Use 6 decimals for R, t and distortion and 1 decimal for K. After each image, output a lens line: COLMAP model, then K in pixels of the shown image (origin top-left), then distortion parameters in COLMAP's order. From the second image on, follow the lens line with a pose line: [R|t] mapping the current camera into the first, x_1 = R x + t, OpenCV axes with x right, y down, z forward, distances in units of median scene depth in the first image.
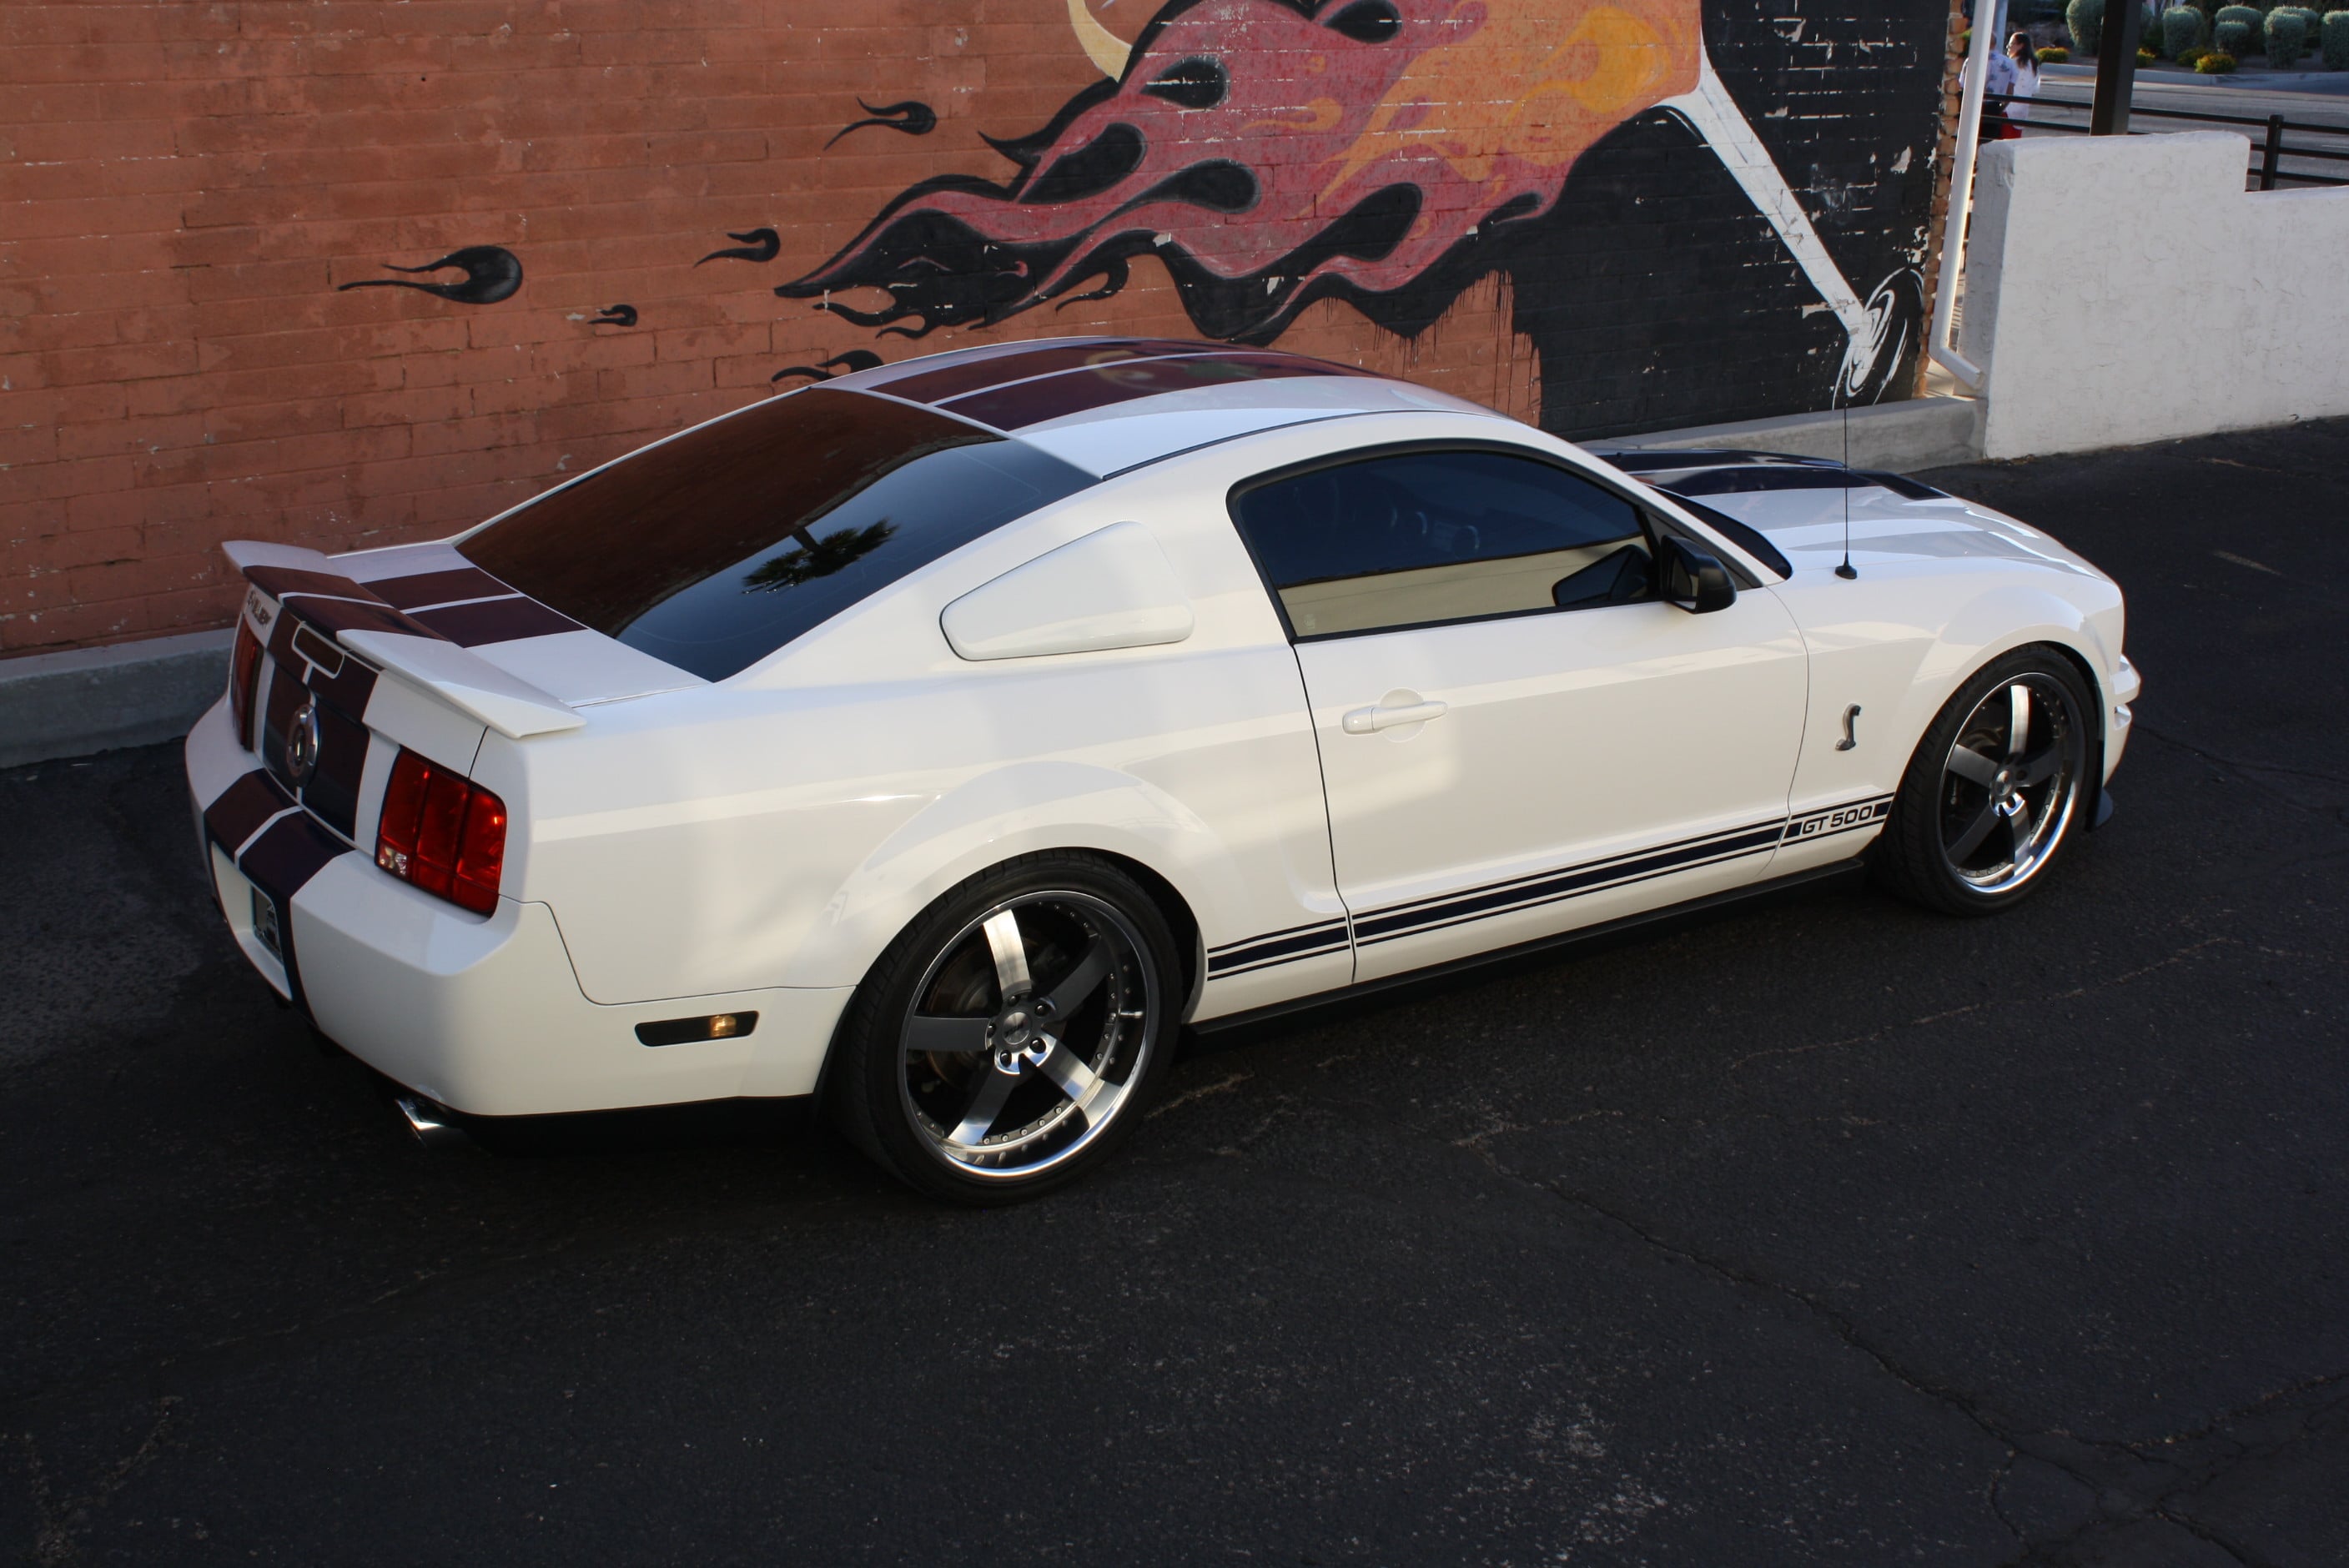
lens RADIAL K [[2628.1, 0, 1209.5], [0, 2628.1, 777.9], [0, 0, 1]] dist [-0.119341, 0.158418]
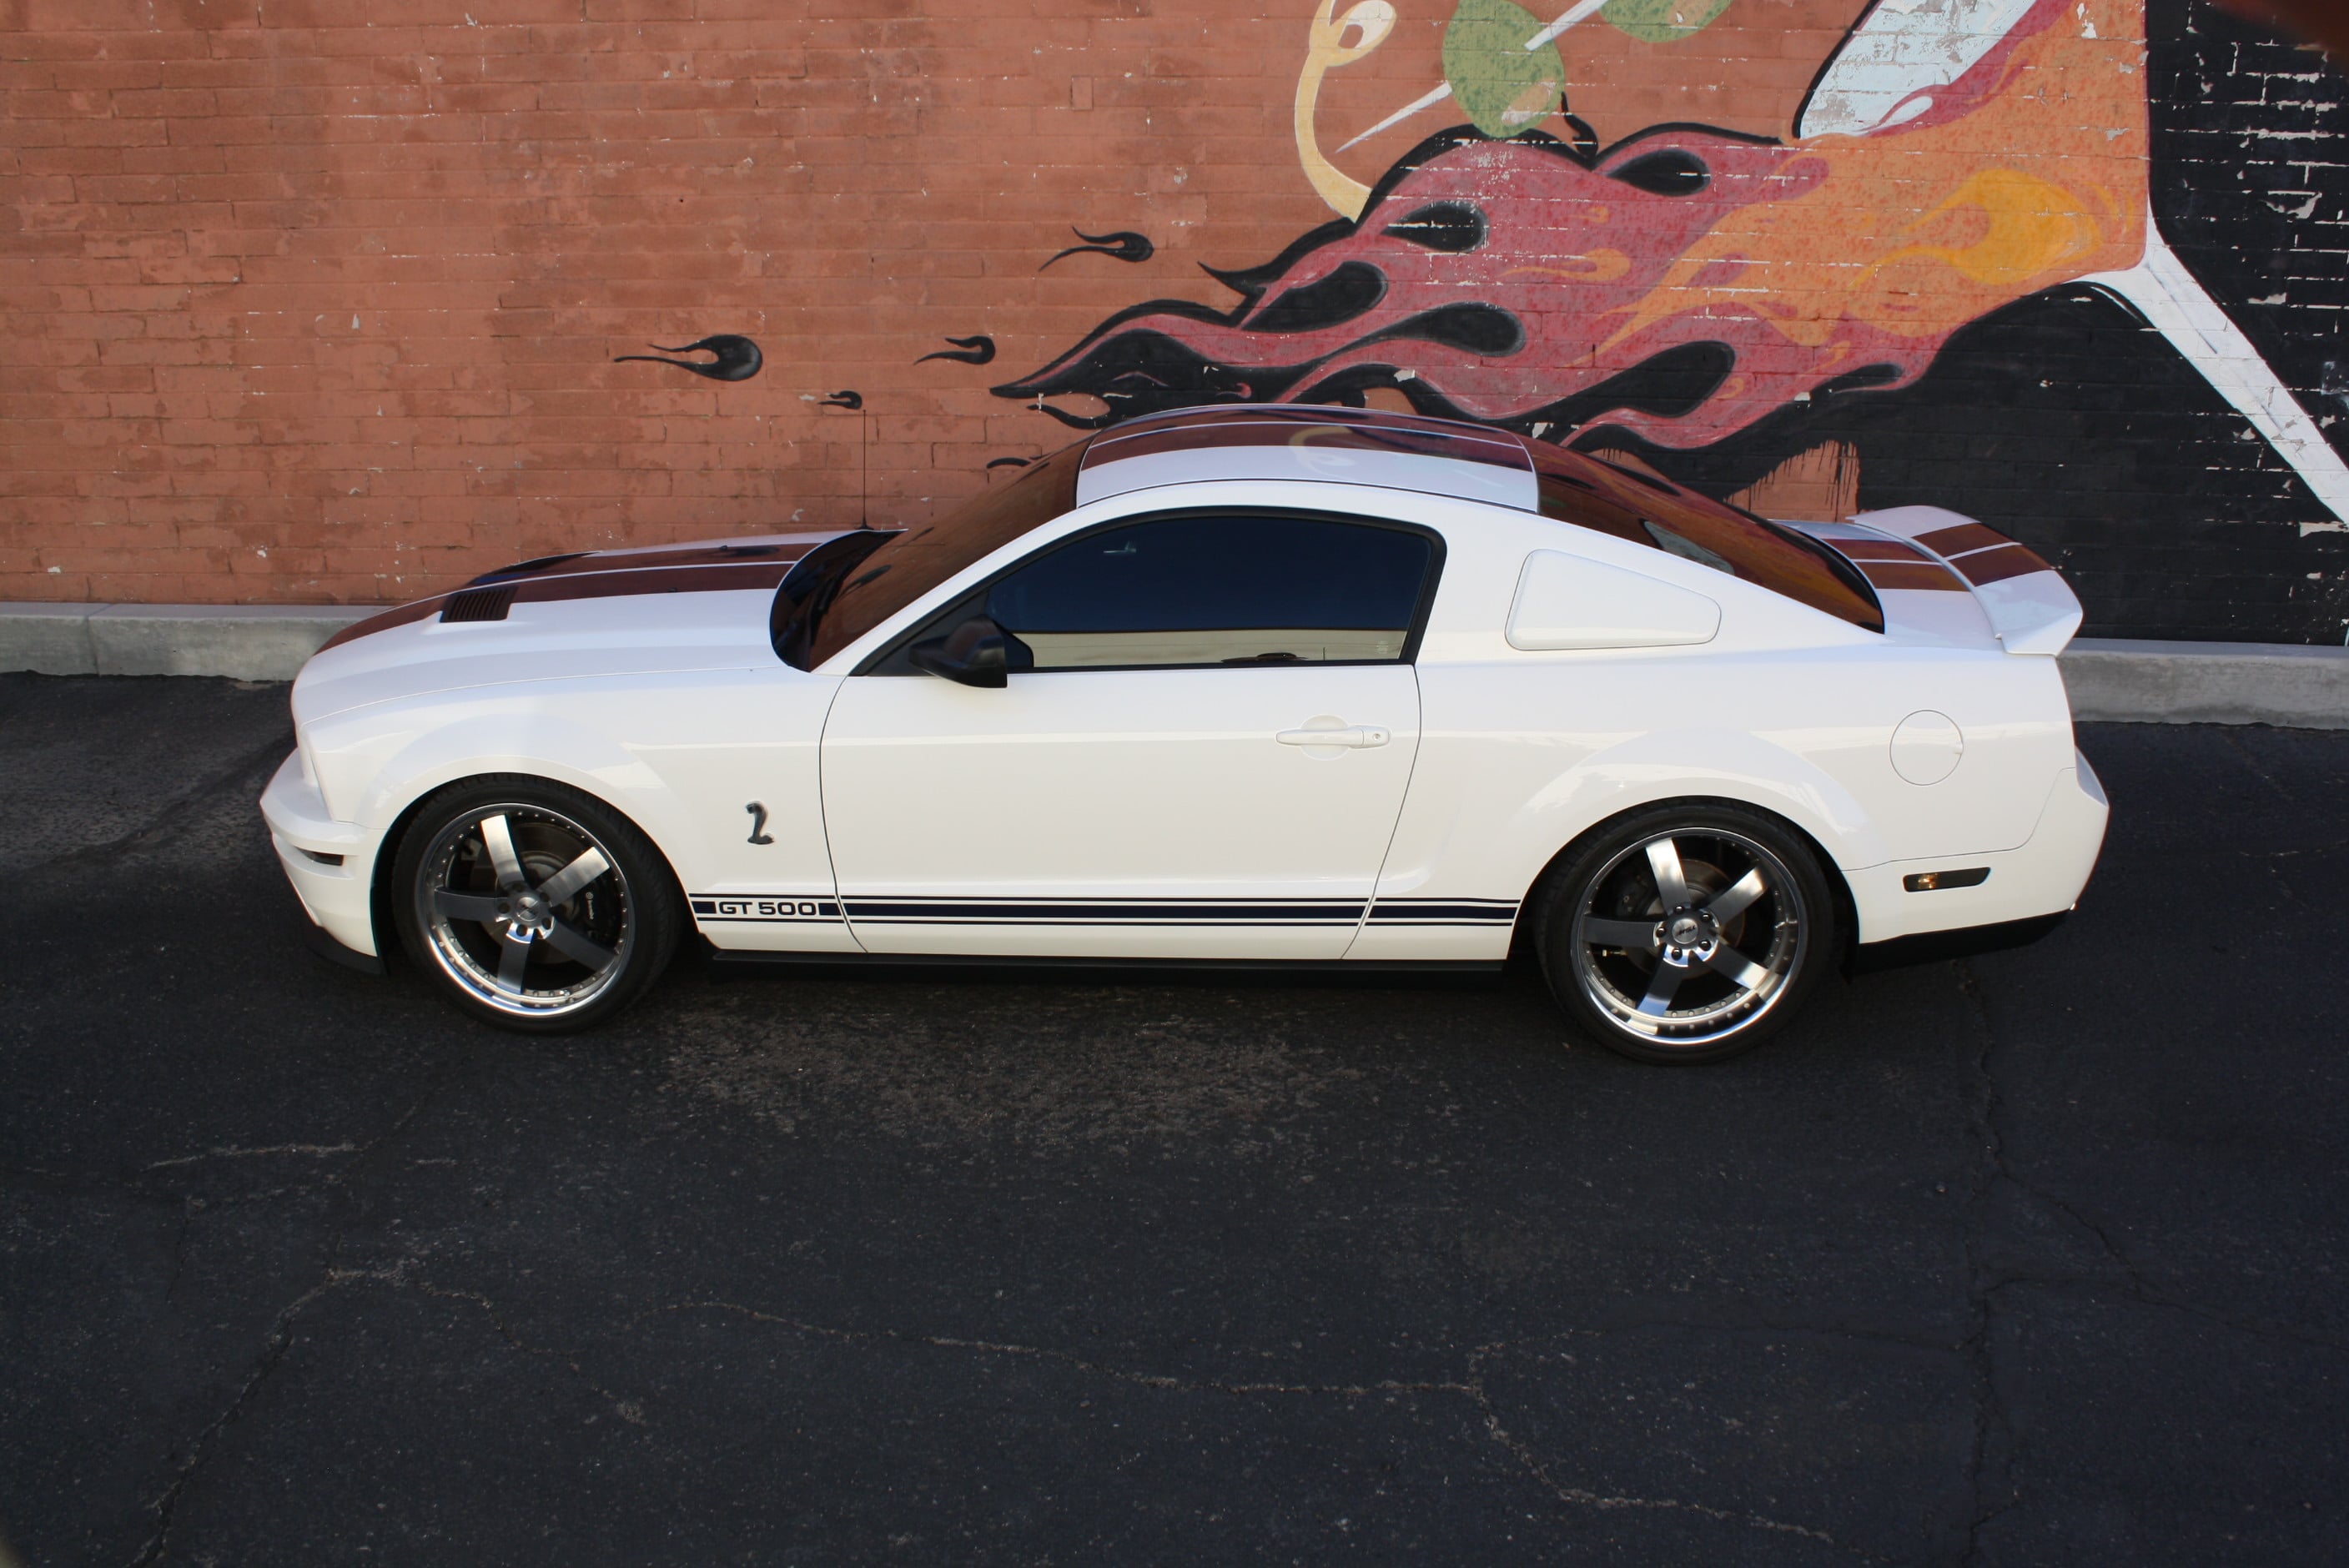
lens RADIAL K [[2062.9, 0, 1211.7], [0, 2062.9, 777.5], [0, 0, 1]] dist [-0.171747, 0.156579]
pose [[0.781034, 0.194616, -0.593389, 0.479317], [-0.189476, 0.979258, 0.071777, -0.102538], [0.595050, 0.056373, 0.801709, 0.342741]]
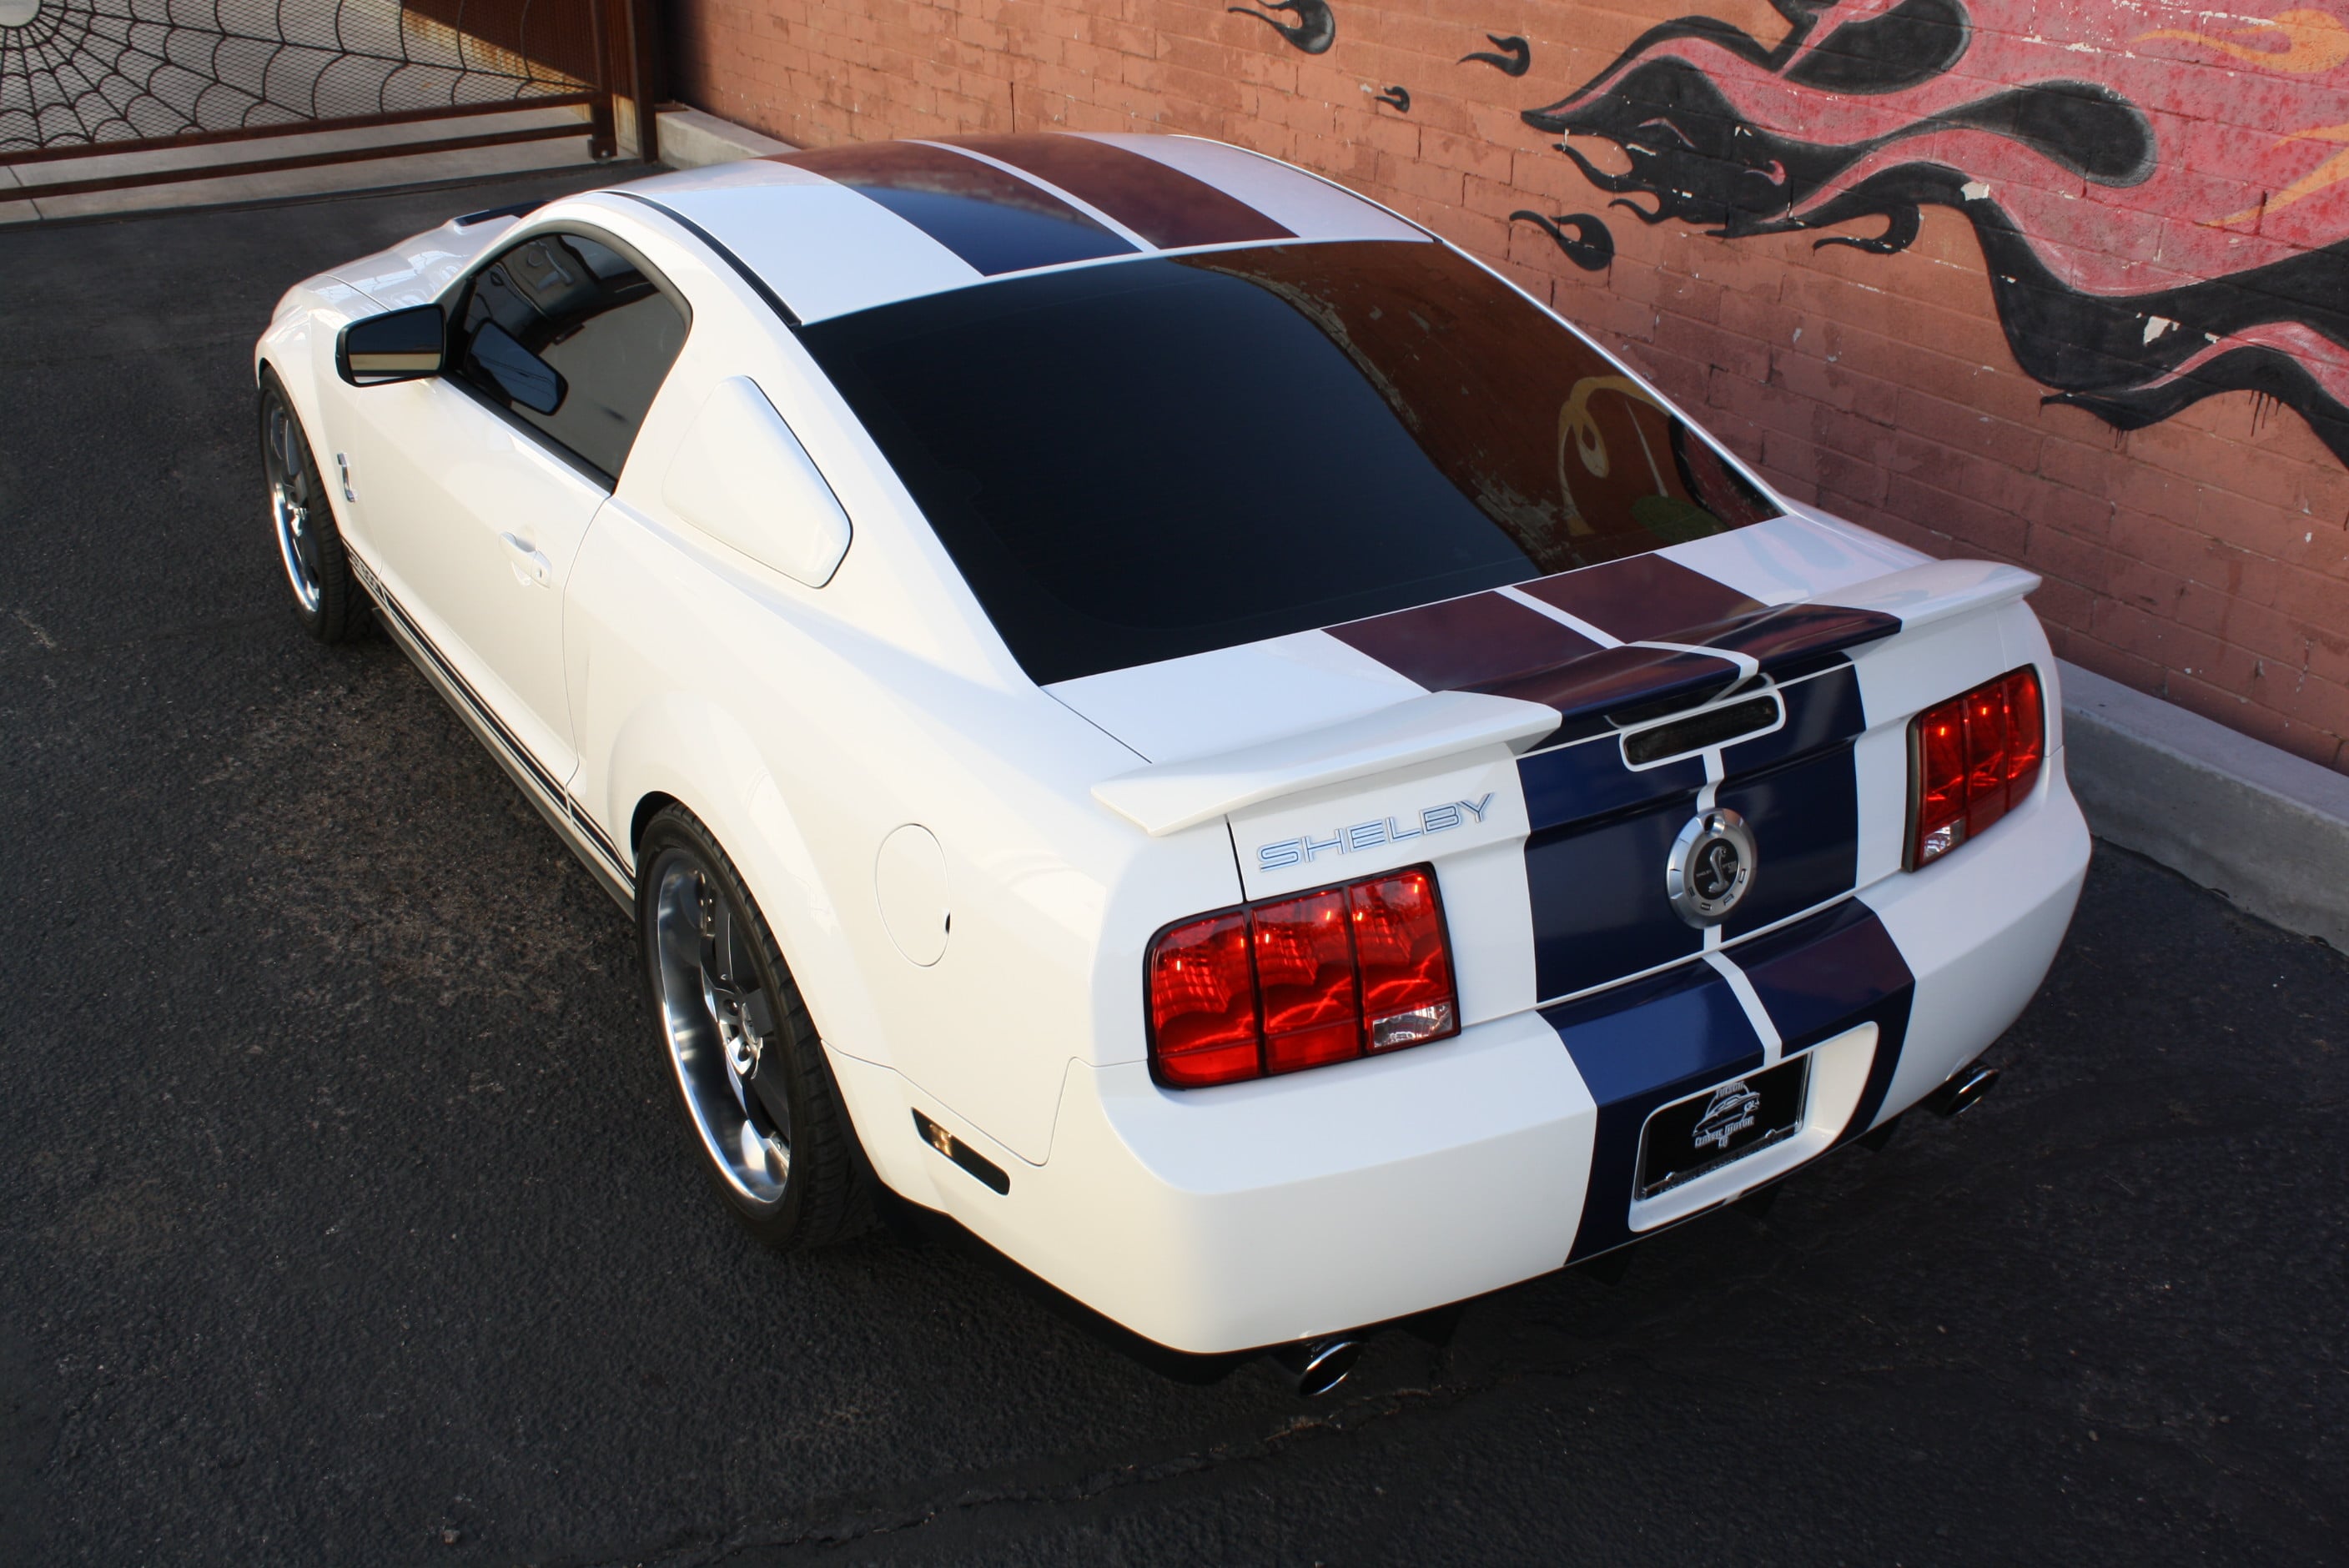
lens RADIAL K [[2277.7, 0, 1190.9], [0, 2277.7, 782.0], [0, 0, 1]] dist [-0.139867, 0.140000]
pose [[-0.060566, 0.420552, -0.905245, 0.588450], [-0.330286, 0.847378, 0.415767, -0.270295], [0.941936, 0.324171, 0.087579, 0.905033]]
